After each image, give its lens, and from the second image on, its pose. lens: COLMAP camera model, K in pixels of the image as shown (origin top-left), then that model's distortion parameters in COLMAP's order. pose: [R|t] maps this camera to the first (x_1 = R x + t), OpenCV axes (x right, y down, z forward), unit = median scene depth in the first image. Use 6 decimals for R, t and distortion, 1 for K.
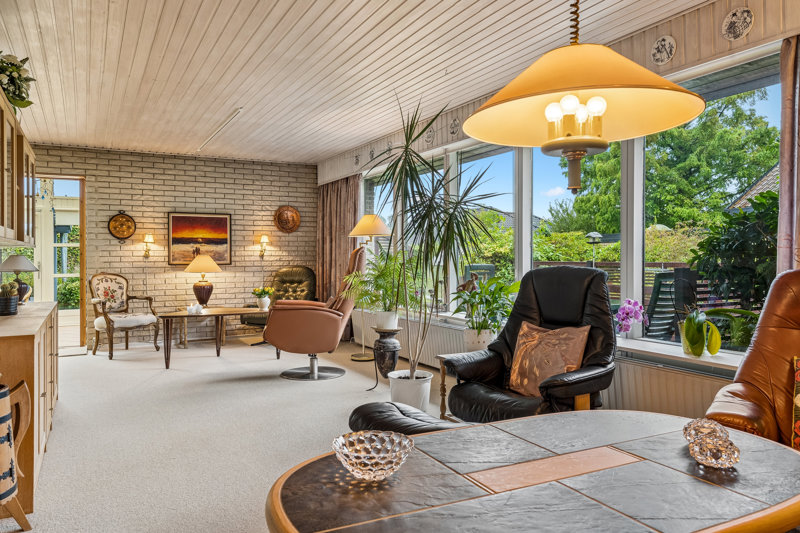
lens RADIAL K [[590.0, 0, 400.0], [0, 590.0, 266.5], [0, 0, 1]] dist [0.005506, 0.002657]
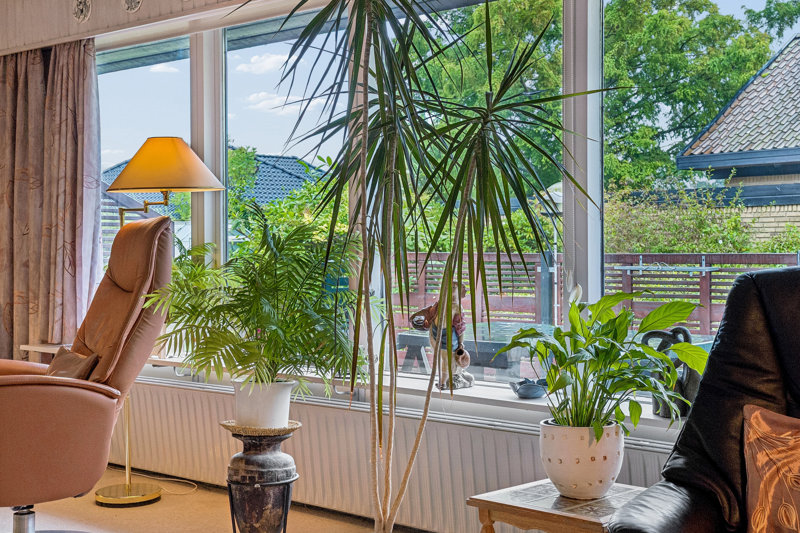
lens RADIAL K [[1162.3, 0, 400.0], [0, 1162.3, 266.5], [0, 0, 1]] dist [0.011444, 0.030790]
pose [[0.945083, -0.007507, 0.326745, -0.121672], [0.006601, 0.999971, 0.003882, -0.001844], [-0.326765, -0.001512, 0.945104, 0.161021]]
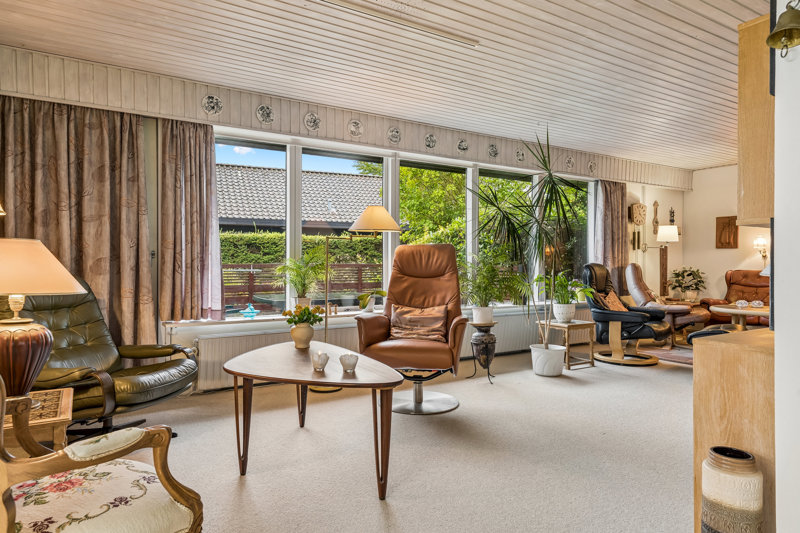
lens RADIAL K [[521.3, 0, 400.0], [0, 521.3, 266.5], [0, 0, 1]] dist [-0.001047, -0.000698]
pose [[-0.077863, -0.008454, 0.996928, -0.602392], [0.009794, 0.999909, 0.009244, -0.010080], [-0.996916, 0.010484, -0.077773, 0.795047]]
